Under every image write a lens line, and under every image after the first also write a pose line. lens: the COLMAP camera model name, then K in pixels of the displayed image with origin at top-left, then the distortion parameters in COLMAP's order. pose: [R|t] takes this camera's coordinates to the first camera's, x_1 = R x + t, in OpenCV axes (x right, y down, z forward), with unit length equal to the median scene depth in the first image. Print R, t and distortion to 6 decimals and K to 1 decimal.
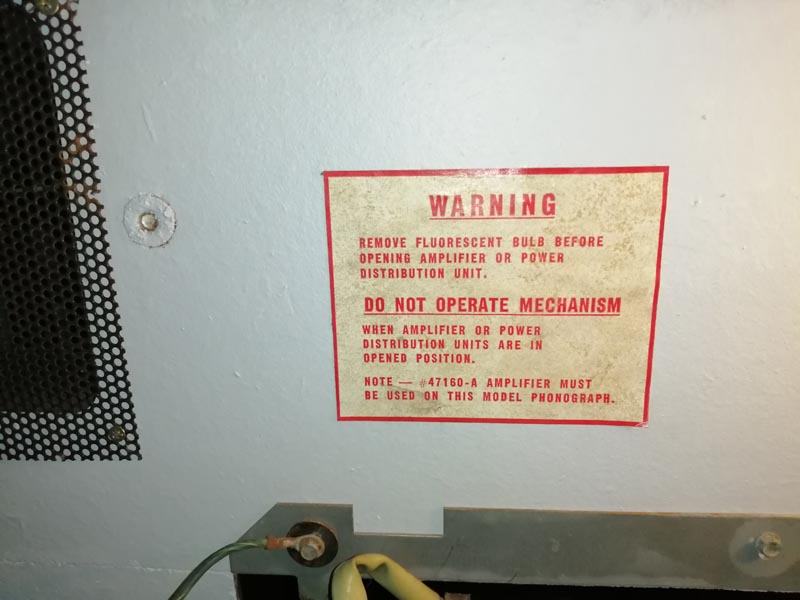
lens RADIAL K [[633.2, 0, 400.0], [0, 633.2, 300.0], [0, 0, 1]] dist [0.042776, -0.106576]
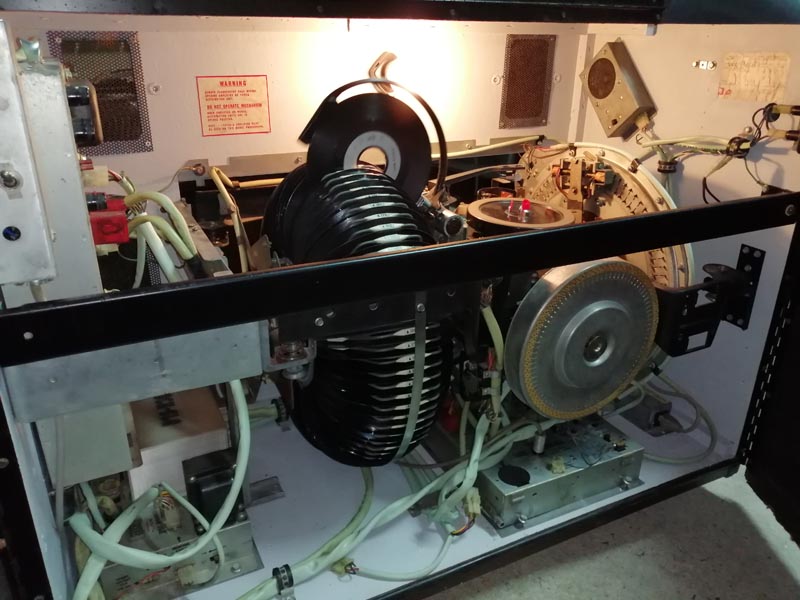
lens RADIAL K [[633.2, 0, 400.0], [0, 633.2, 300.0], [0, 0, 1]] dist [0.042776, -0.106576]
pose [[0.856466, -0.178648, 0.484305, -1.285876], [0.112403, 0.980235, 0.162805, 0.751659], [-0.503817, -0.085000, 0.859618, -3.606091]]
